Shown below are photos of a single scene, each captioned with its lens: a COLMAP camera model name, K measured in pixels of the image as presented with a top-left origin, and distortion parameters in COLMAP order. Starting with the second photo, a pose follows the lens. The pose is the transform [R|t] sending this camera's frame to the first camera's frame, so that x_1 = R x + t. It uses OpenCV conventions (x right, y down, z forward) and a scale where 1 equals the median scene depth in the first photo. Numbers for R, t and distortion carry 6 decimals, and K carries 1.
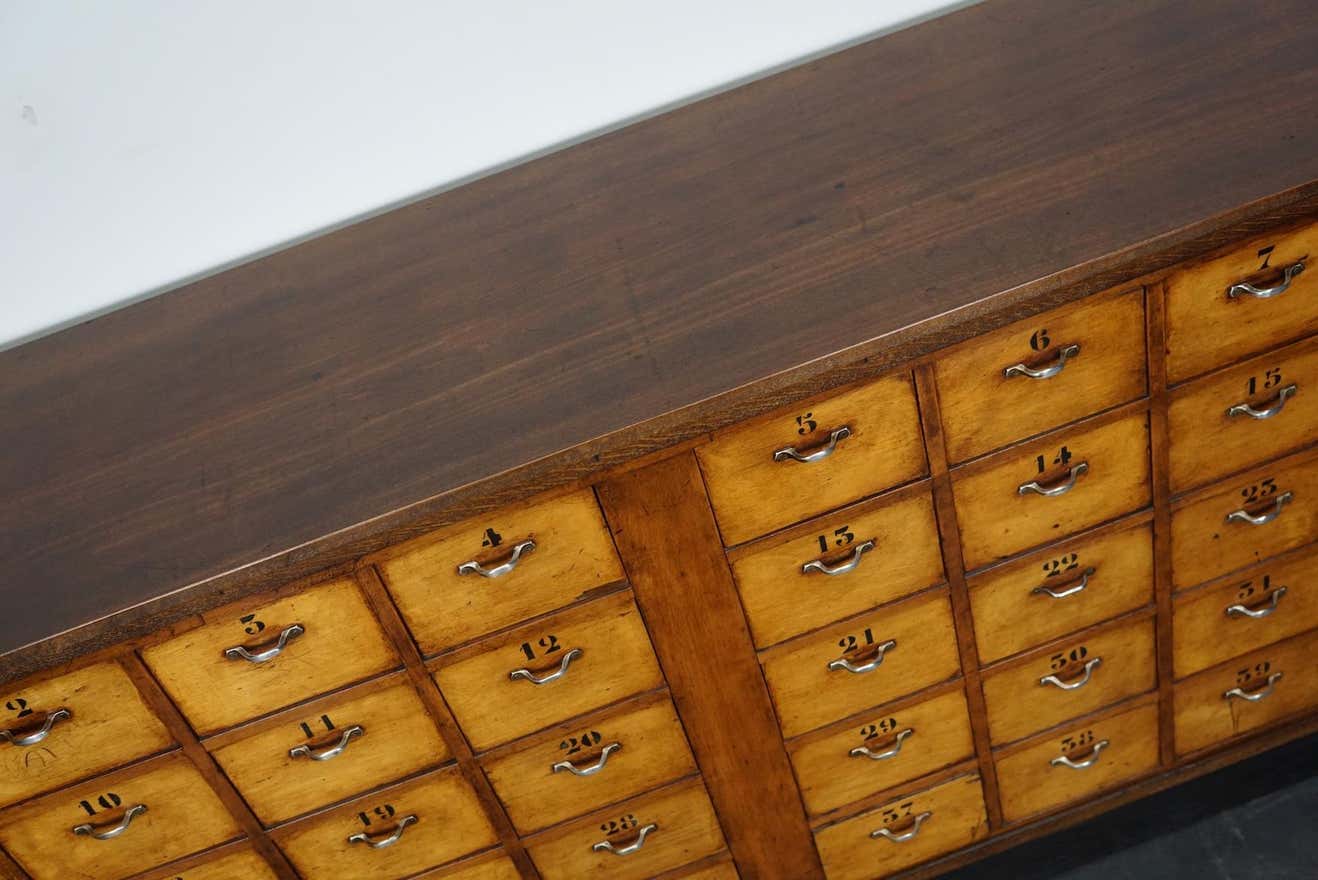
lens RADIAL K [[1700.1, 0, 657.2], [0, 1700.1, 450.2], [0, 0, 1]] dist [-0.144340, 0.292297]
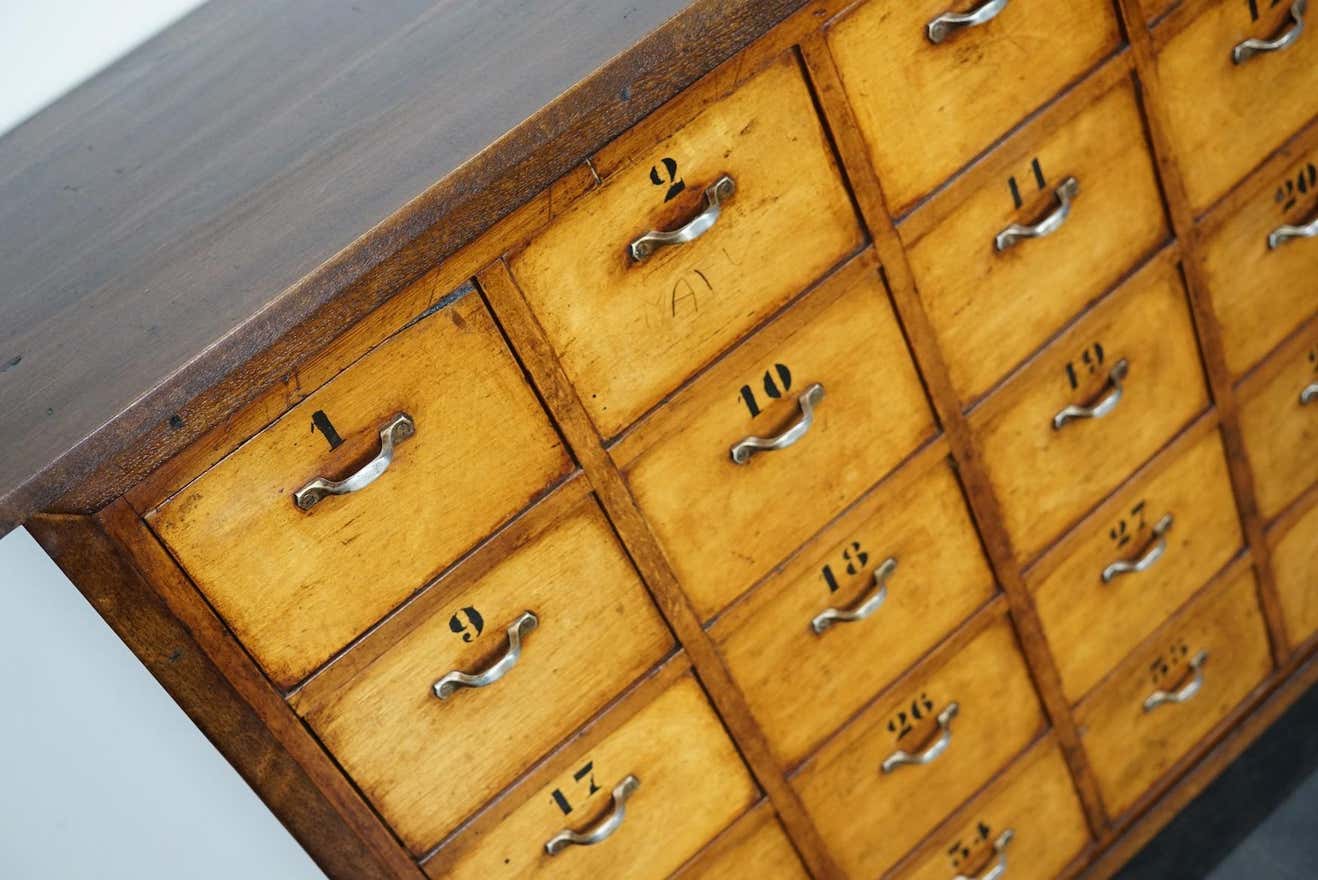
lens RADIAL K [[1718.1, 0, 659.0], [0, 1718.1, 440.0], [0, 0, 1]] dist [-0.158812, 0.351048]
pose [[0.935661, -0.309135, 0.170216, -0.477075], [0.336075, 0.927705, -0.162533, 0.314358], [-0.107665, 0.209281, 0.971910, 0.380460]]
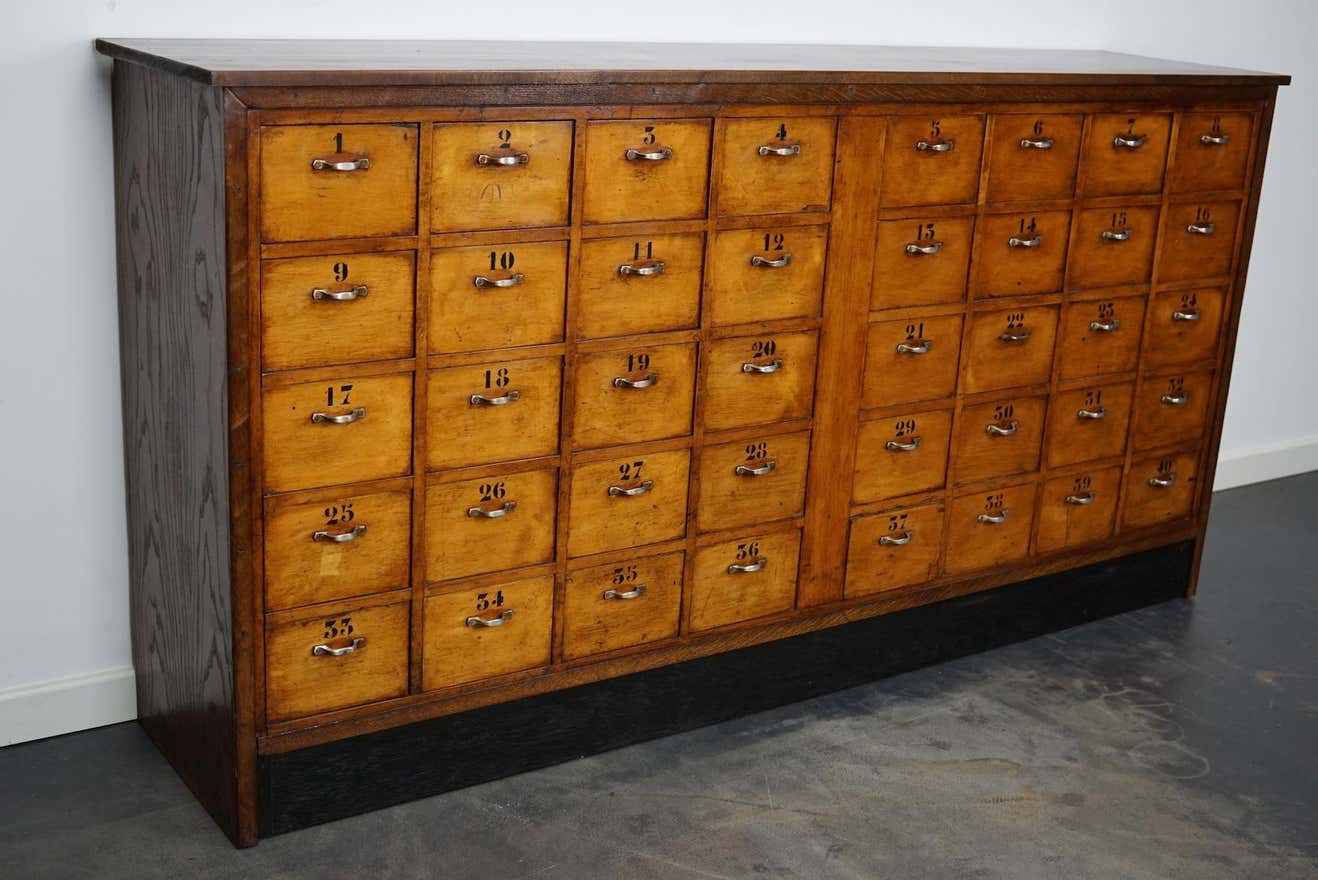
lens RADIAL K [[1700.1, 0, 657.2], [0, 1700.1, 450.2], [0, 0, 1]] dist [-0.144340, 0.292297]
pose [[0.905060, 0.171709, 0.389079, -0.714897], [0.040642, 0.875760, -0.481033, 0.995510], [-0.423338, 0.451176, 0.785637, -0.061738]]
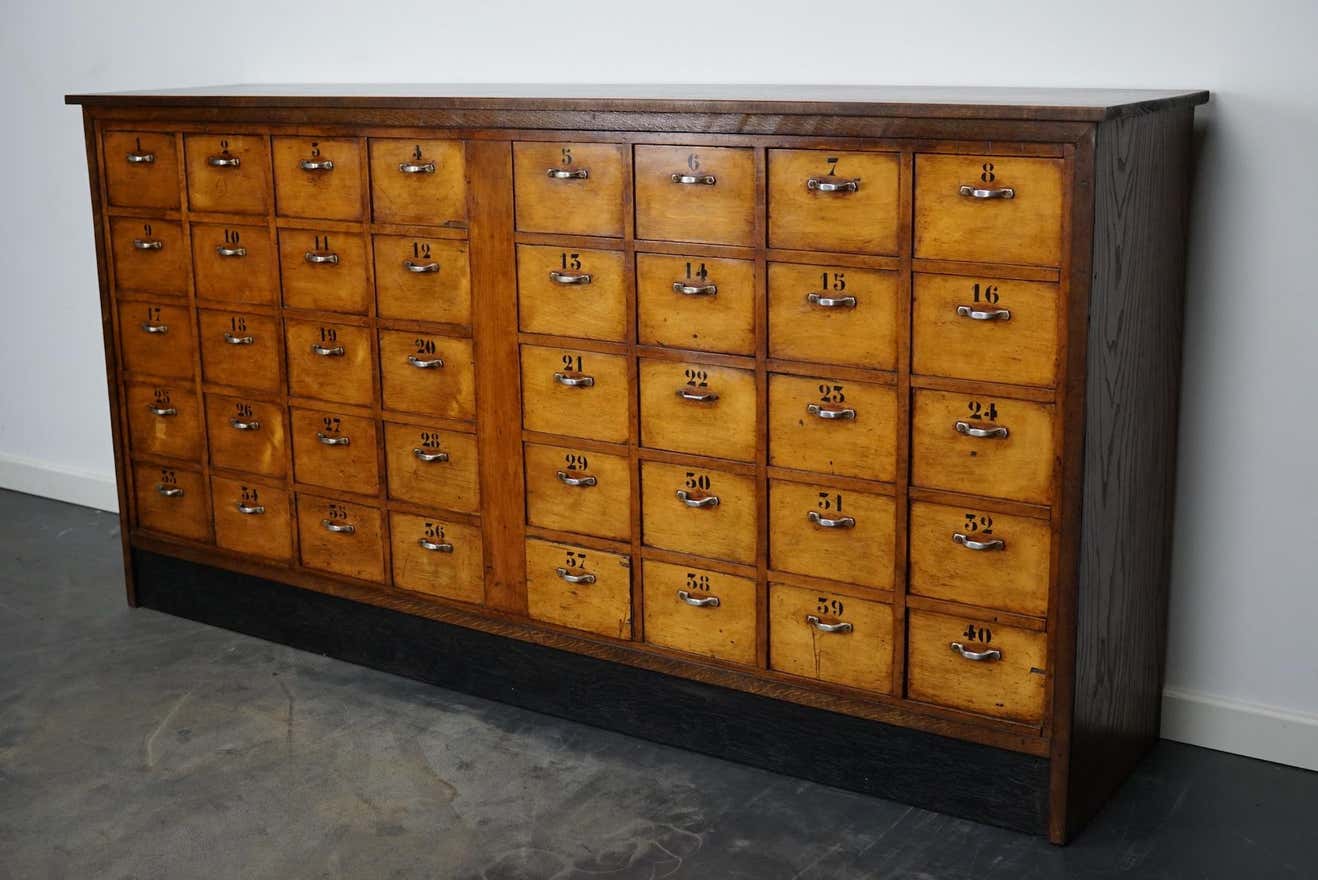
lens RADIAL K [[1700.1, 0, 657.2], [0, 1700.1, 450.2], [0, 0, 1]] dist [-0.144340, 0.292297]
pose [[0.648097, 0.390015, -0.654109, 1.262621], [-0.623245, 0.765221, -0.161252, 0.392696], [0.437647, 0.512177, 0.739013, -0.048229]]
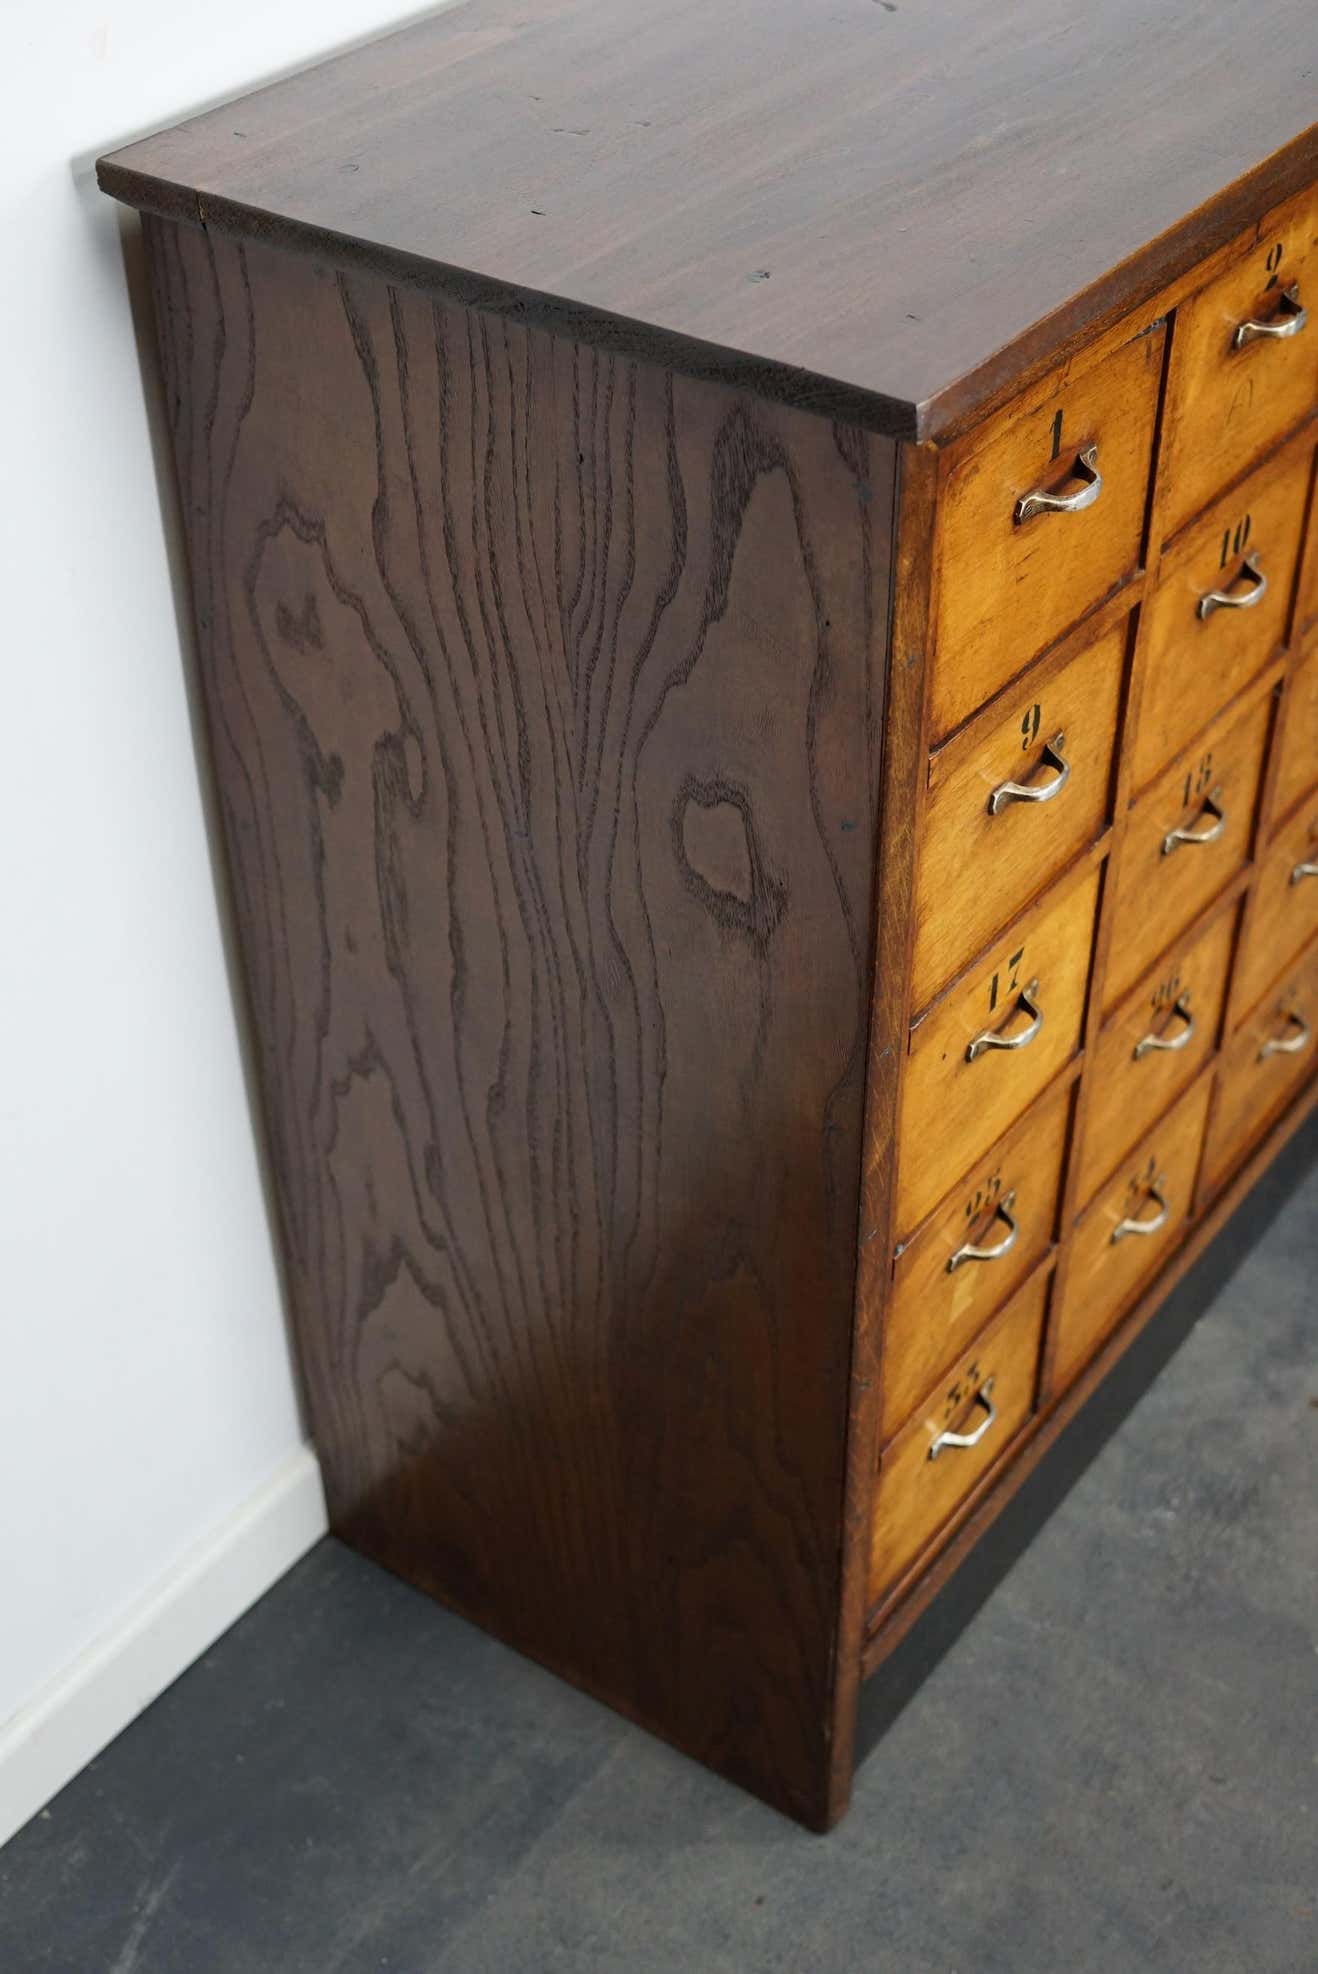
lens RADIAL K [[2546.3, 0, 664.9], [0, 2546.3, 987.1], [0, 0, 1]] dist [-0.144340, 0.292297]
pose [[0.755329, -0.218336, 0.617905, -1.023147], [0.327801, 0.942315, -0.067739, 0.342986], [-0.567472, 0.253715, 0.783329, 0.471252]]
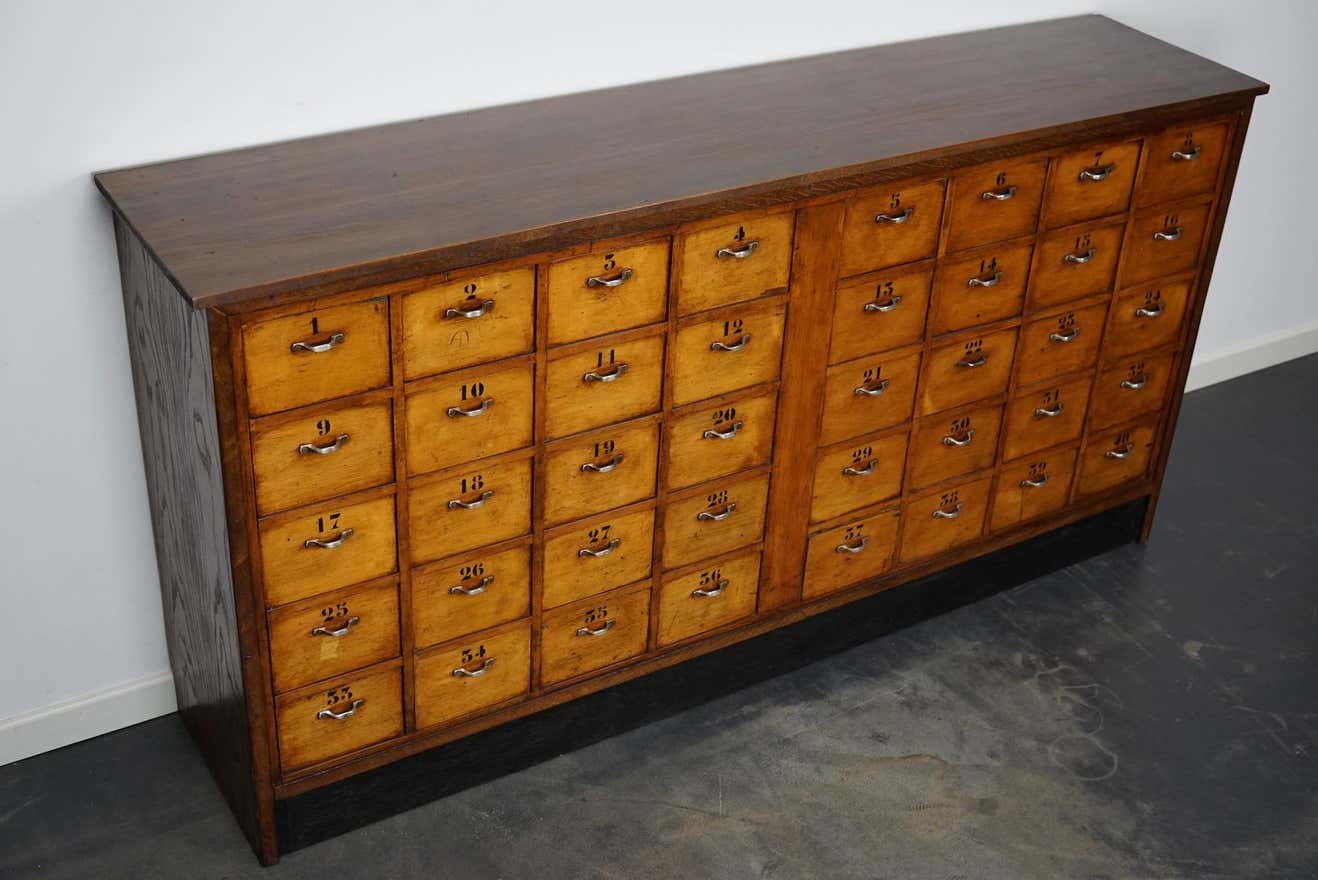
lens RADIAL K [[1700.1, 0, 657.2], [0, 1700.1, 450.2], [0, 0, 1]] dist [-0.144340, 0.292297]
pose [[0.920988, 0.088126, 0.379494, -0.737878], [0.012153, 0.967108, -0.254076, 0.638117], [-0.389402, 0.238613, 0.889623, -0.390229]]
